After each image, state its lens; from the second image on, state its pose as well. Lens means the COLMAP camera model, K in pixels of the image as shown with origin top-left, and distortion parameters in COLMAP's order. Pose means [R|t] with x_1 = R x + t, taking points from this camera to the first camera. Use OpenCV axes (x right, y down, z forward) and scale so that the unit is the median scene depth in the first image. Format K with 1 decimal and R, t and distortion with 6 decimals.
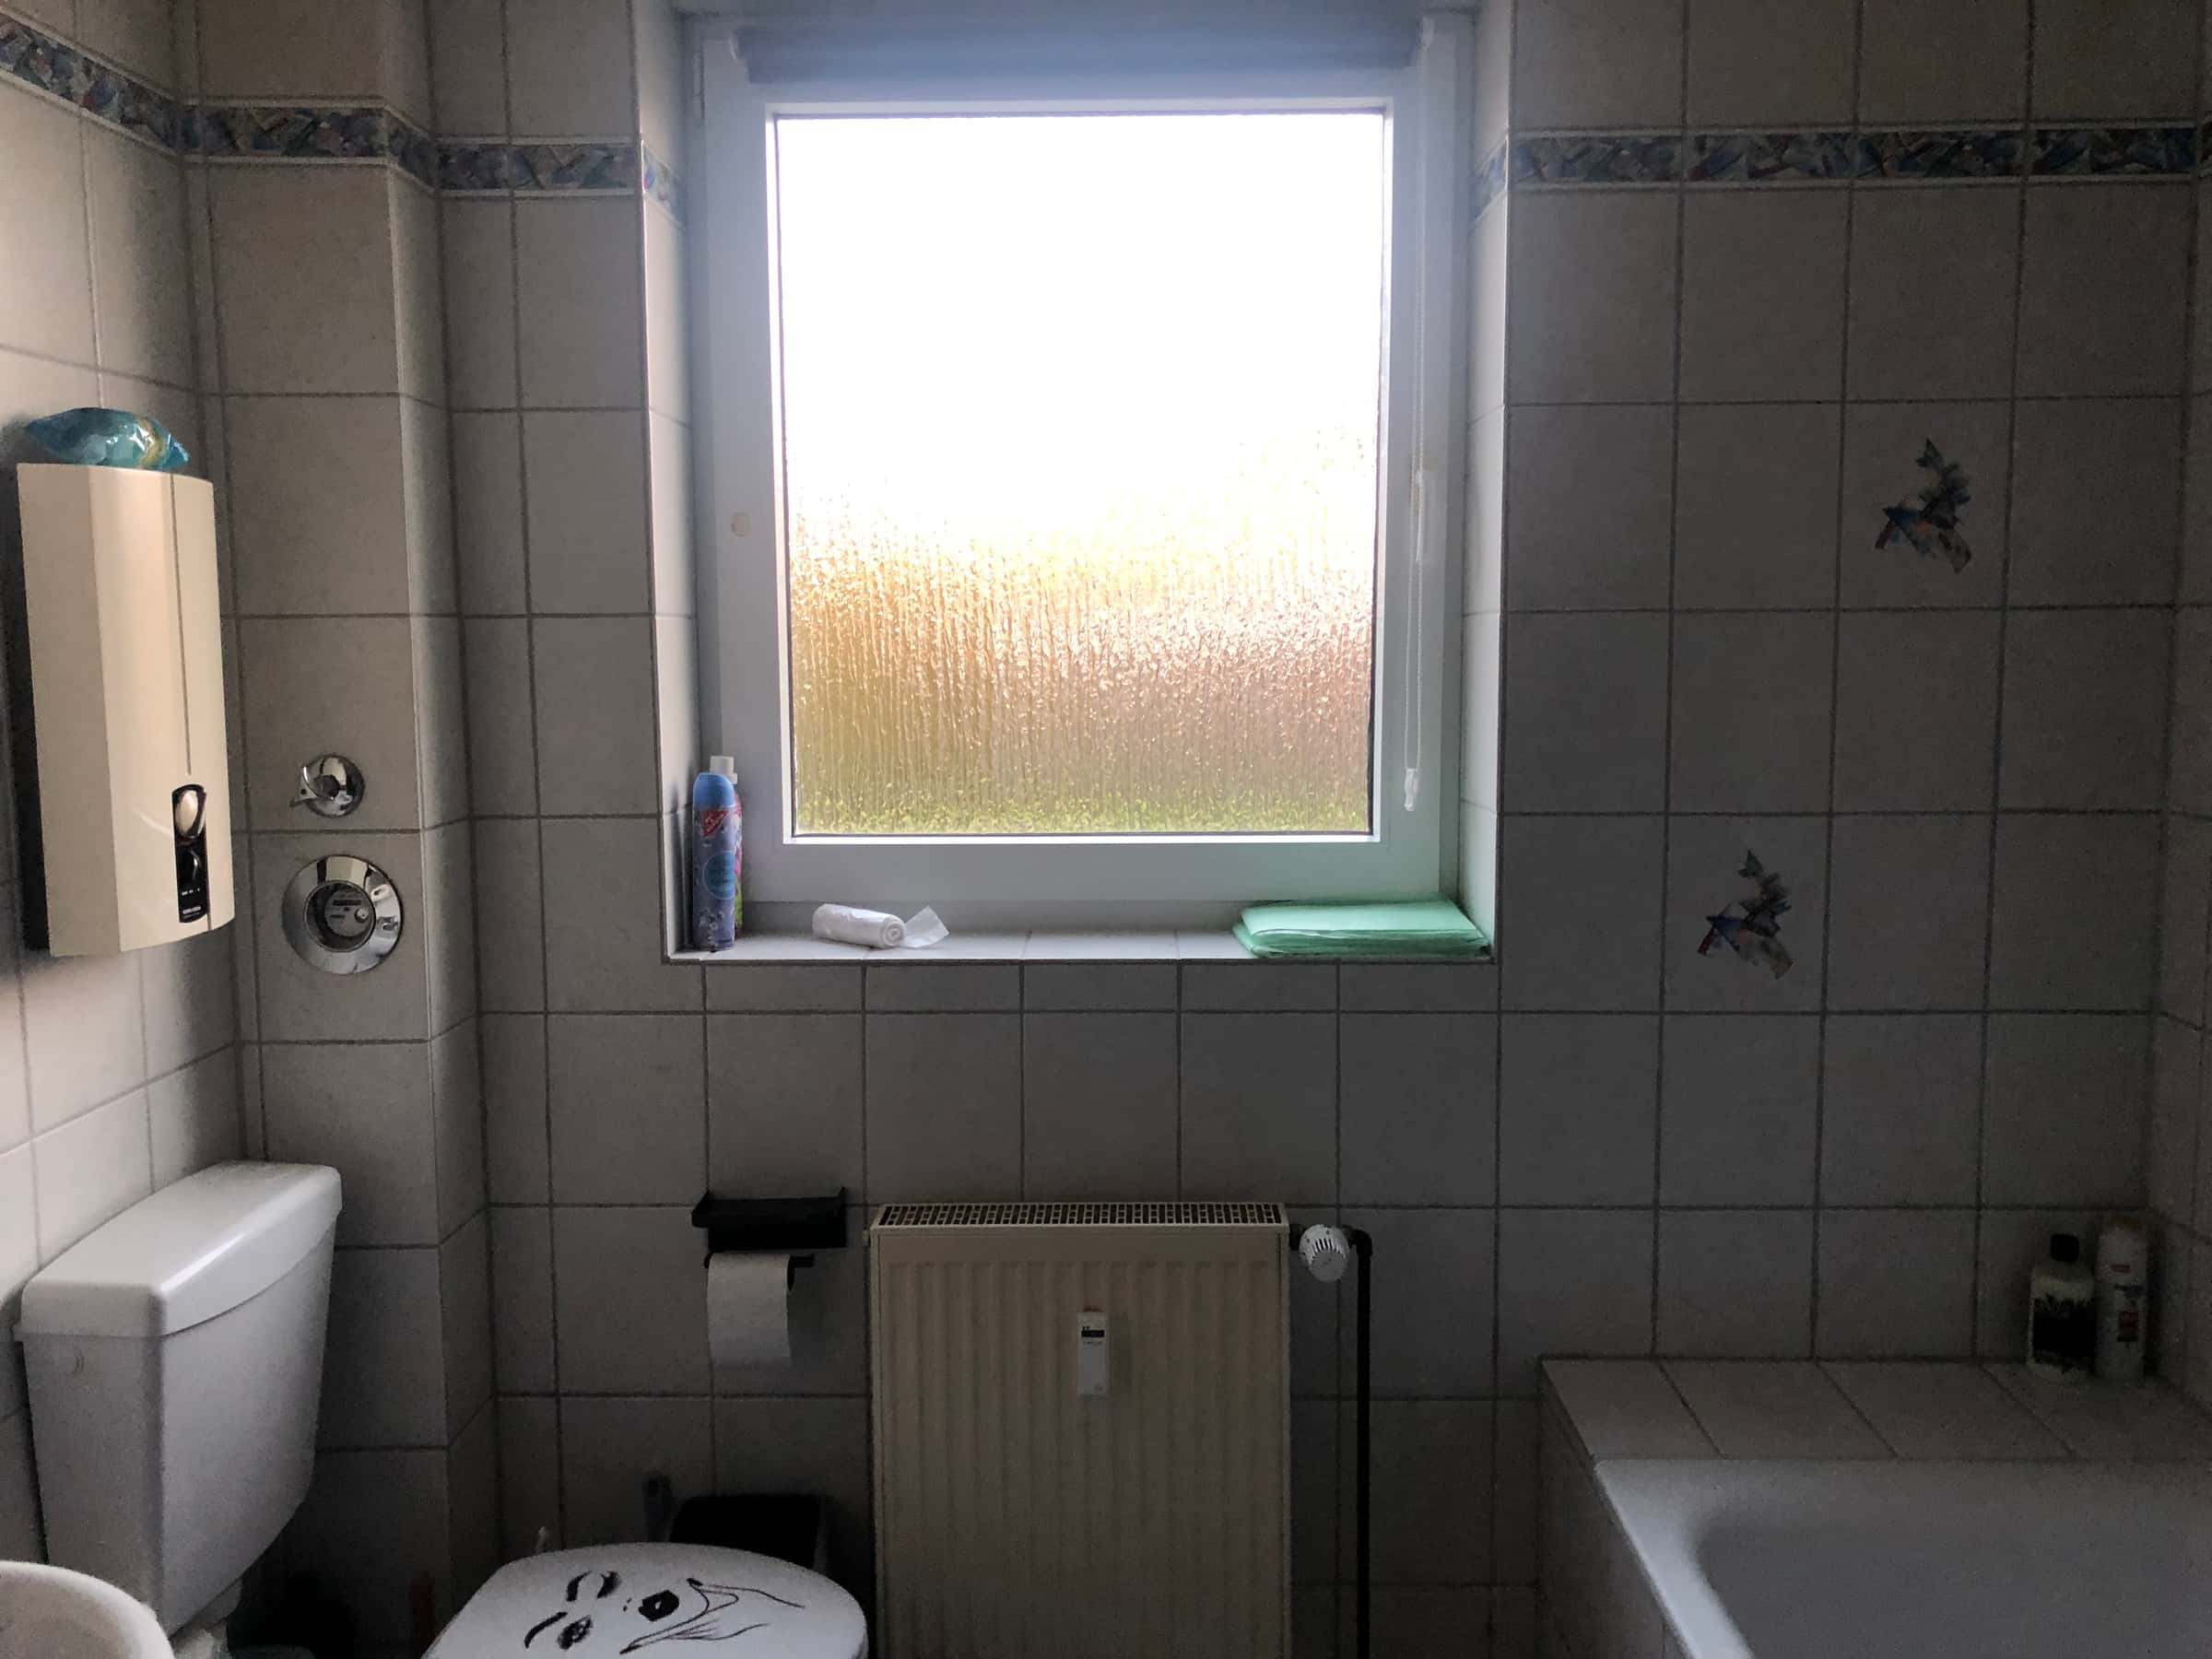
lens RADIAL K [[1913.4, 0, 1106.0], [0, 1913.4, 829.5], [0, 0, 1]] dist [0.009944, 0.000779]
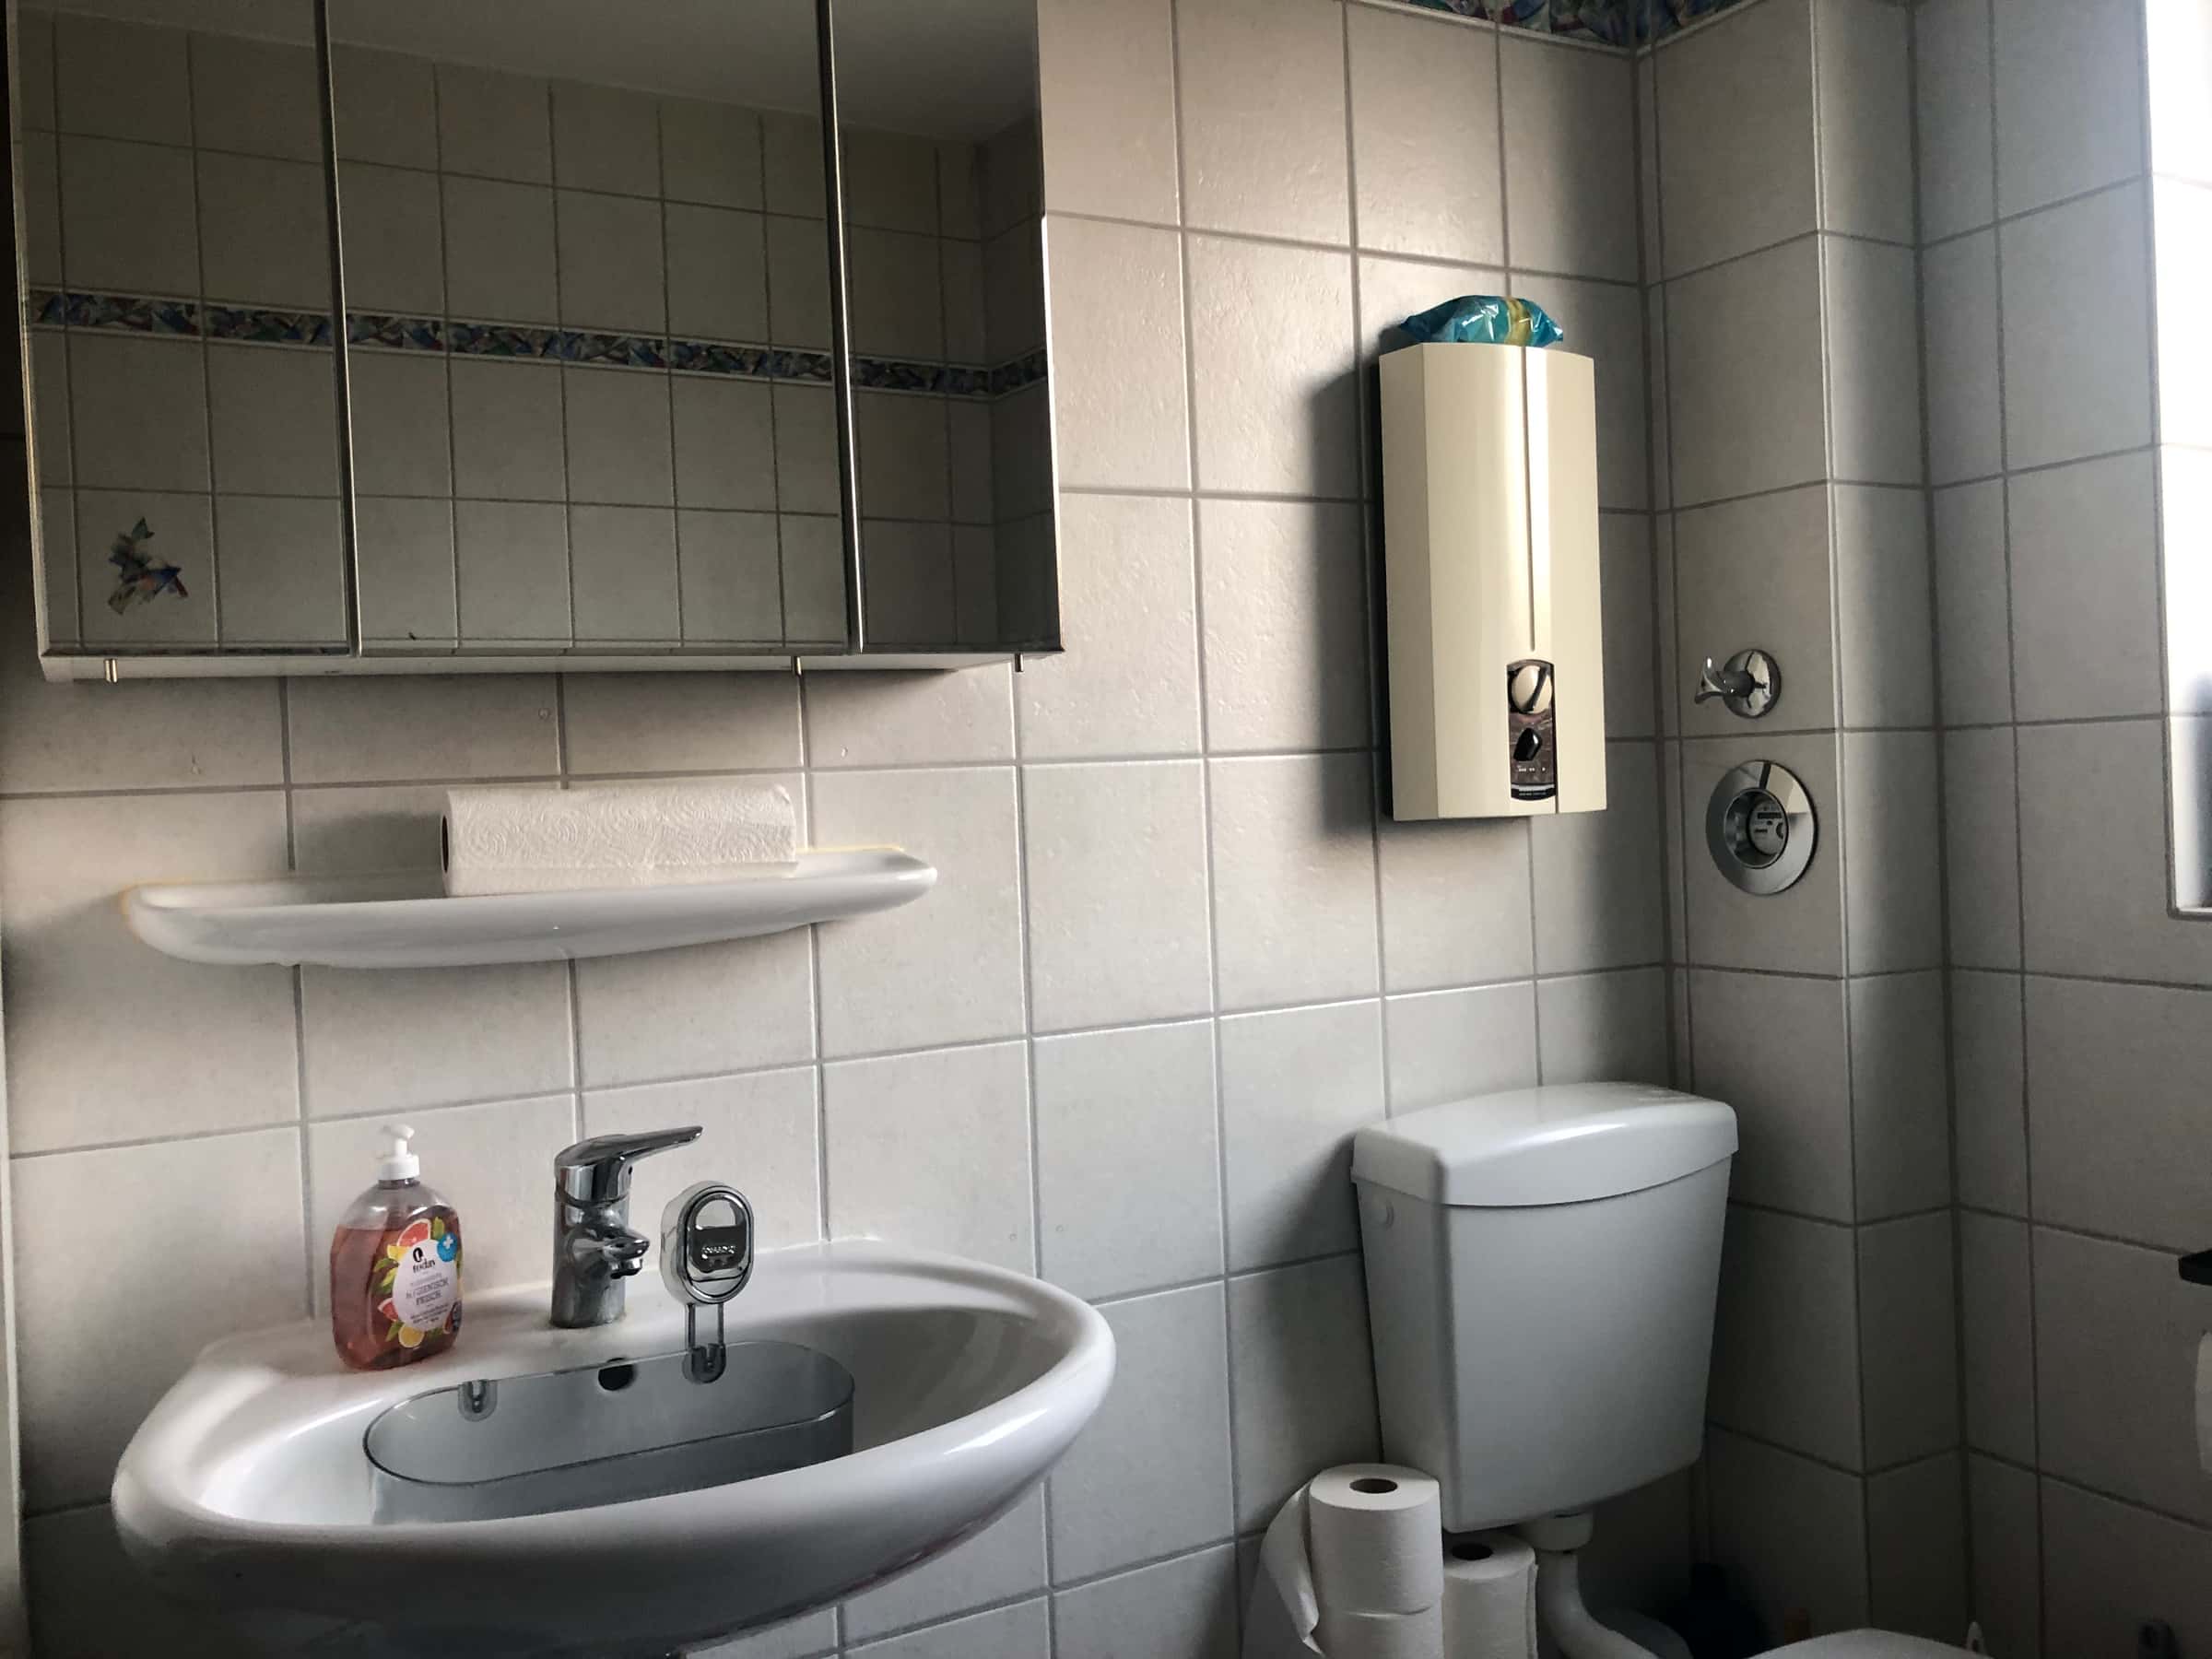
lens RADIAL K [[1824.0, 0, 1106.0], [0, 1824.0, 829.5], [0, 0, 1]] dist [-0.002289, 0.006619]
pose [[0.462468, 0.004664, -0.886624, 0.244327], [-0.074190, 0.996683, -0.033455, 0.108376], [0.883526, 0.081250, 0.461280, 0.373120]]
